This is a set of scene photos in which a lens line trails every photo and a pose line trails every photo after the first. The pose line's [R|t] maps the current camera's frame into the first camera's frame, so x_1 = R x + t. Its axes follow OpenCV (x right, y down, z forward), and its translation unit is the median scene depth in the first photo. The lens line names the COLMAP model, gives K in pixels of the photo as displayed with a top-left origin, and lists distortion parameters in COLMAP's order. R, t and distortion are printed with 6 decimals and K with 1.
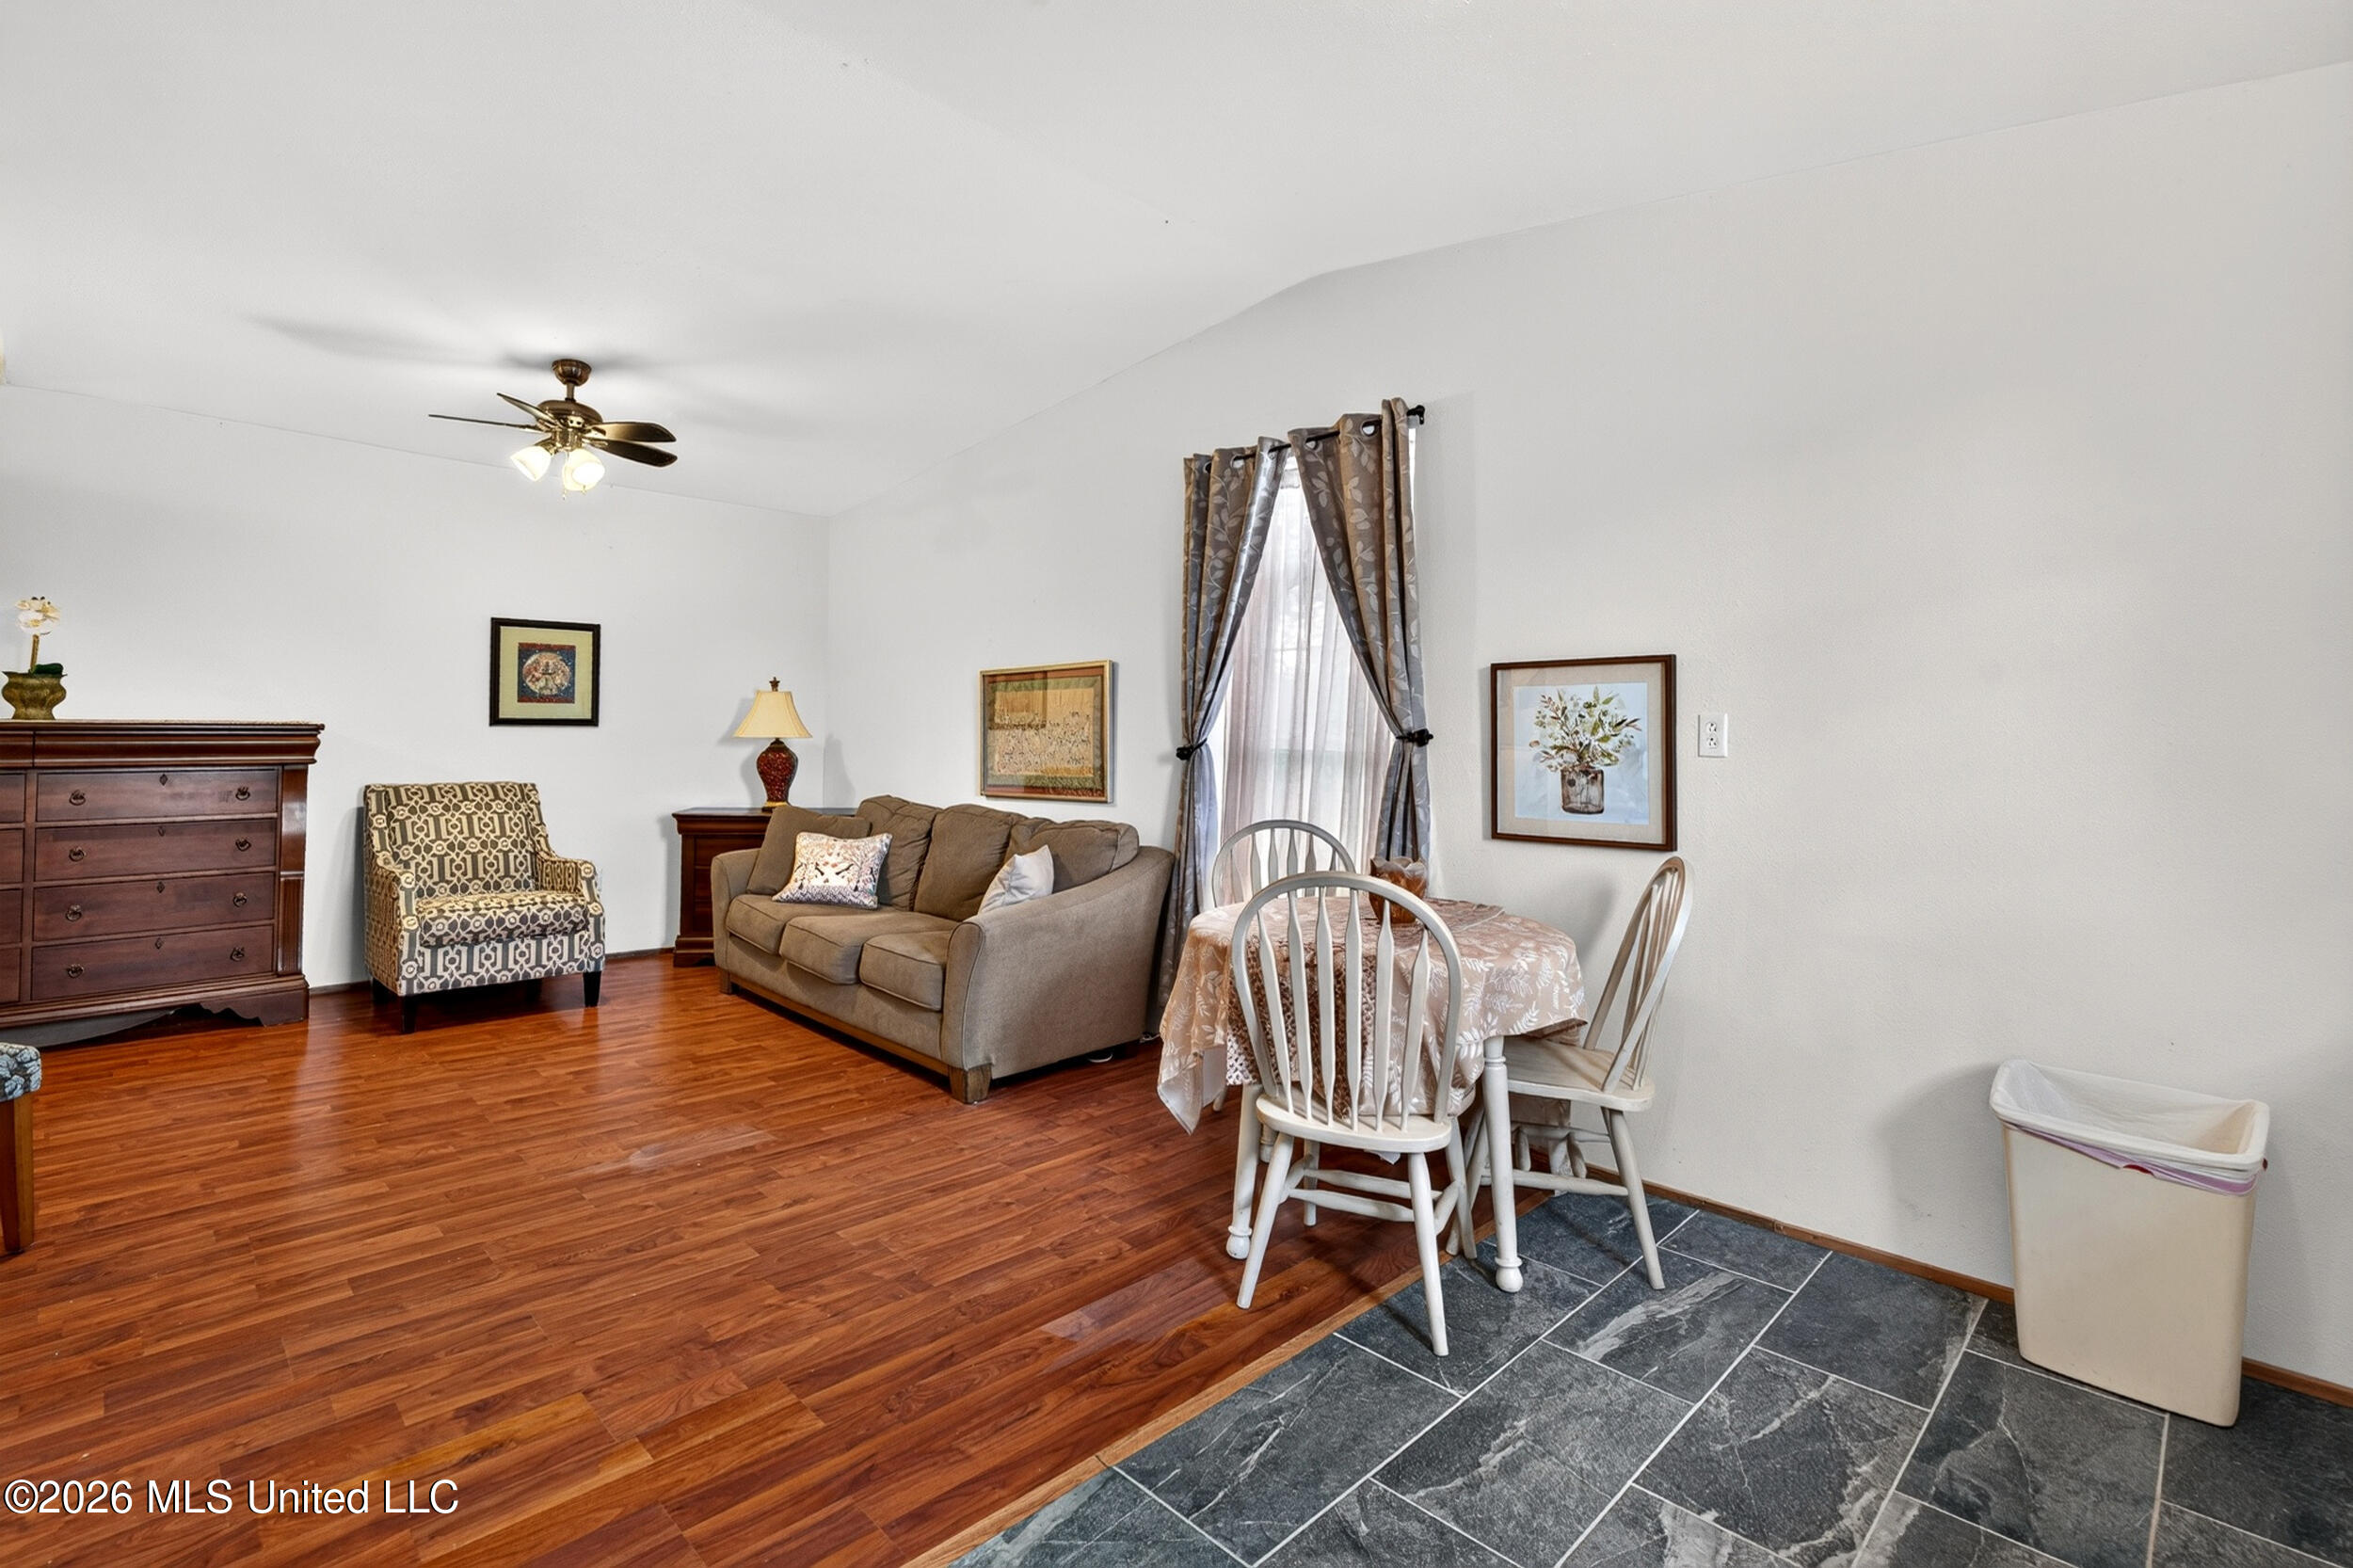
lens RADIAL K [[1089.9, 0, 1134.3], [0, 1089.9, 714.5], [0, 0, 1]] dist [0.003962, -0.000853]
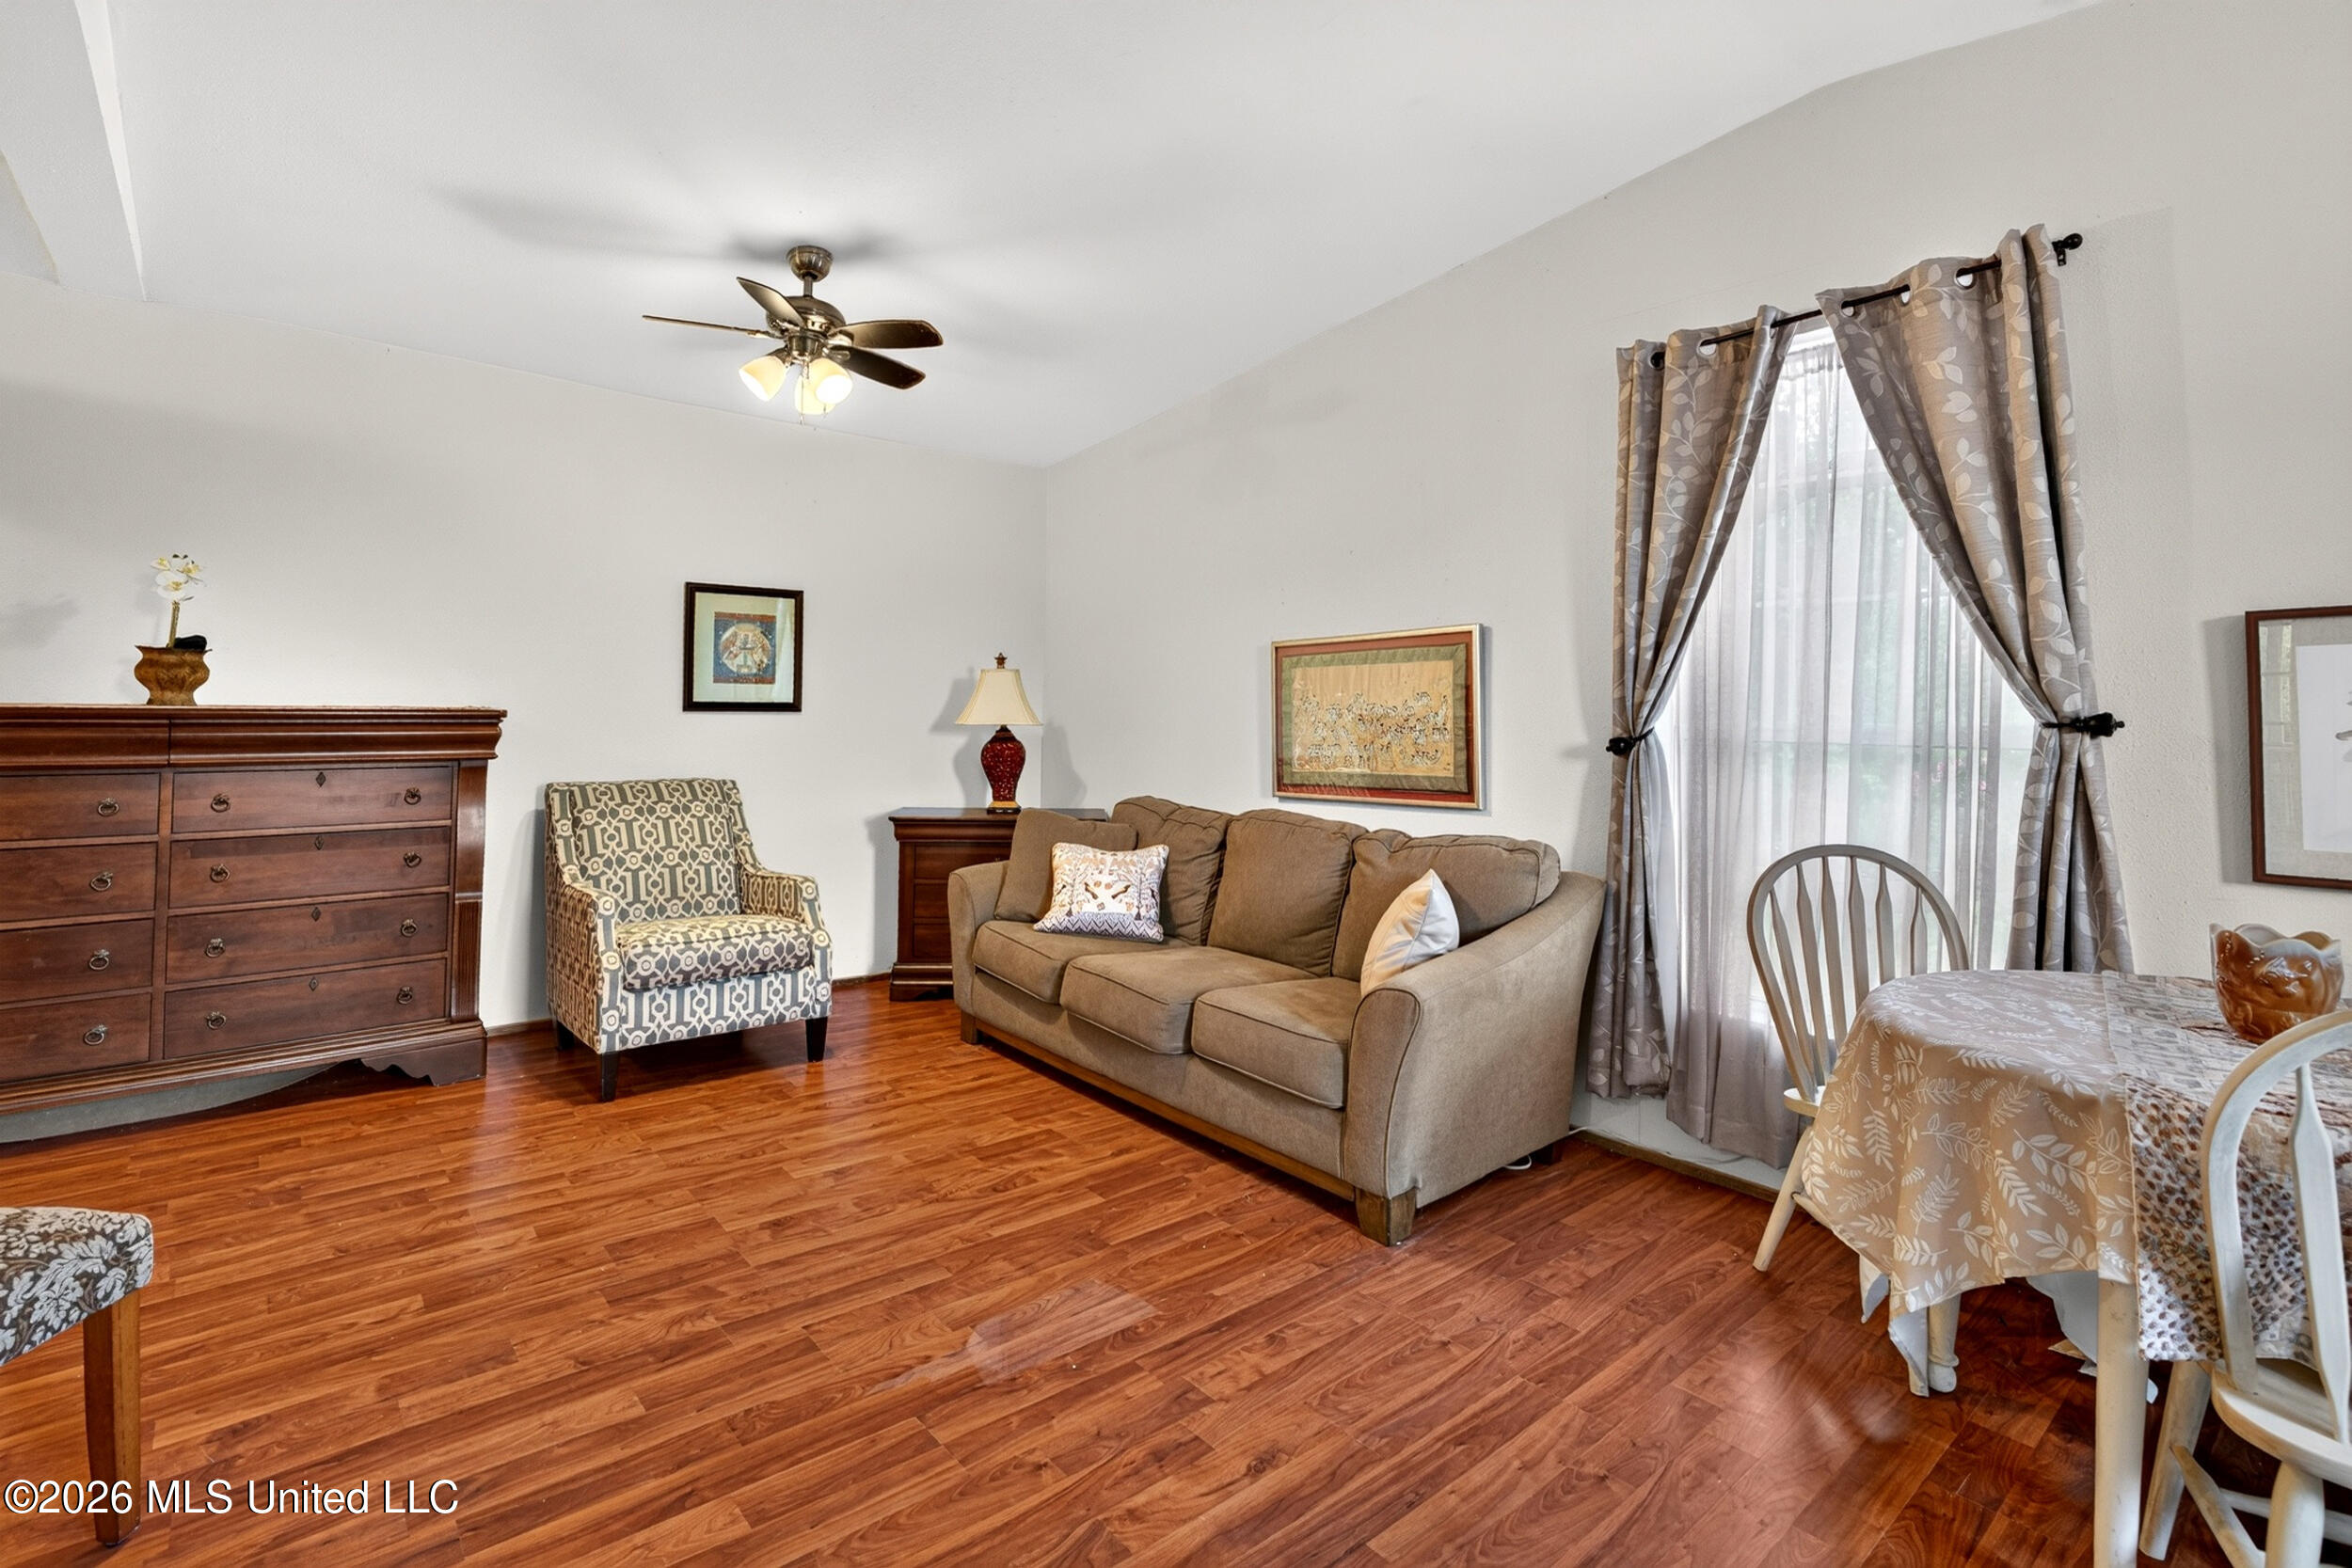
lens RADIAL K [[1089.4, 0, 1138.4], [0, 1089.4, 679.2], [0, 0, 1]] dist [0.003962, -0.000853]
pose [[0.997171, -0.004806, -0.075009, -0.256792], [0.003529, 0.999847, -0.017149, 0.001752], [0.075080, 0.016835, 0.997035, 0.273705]]
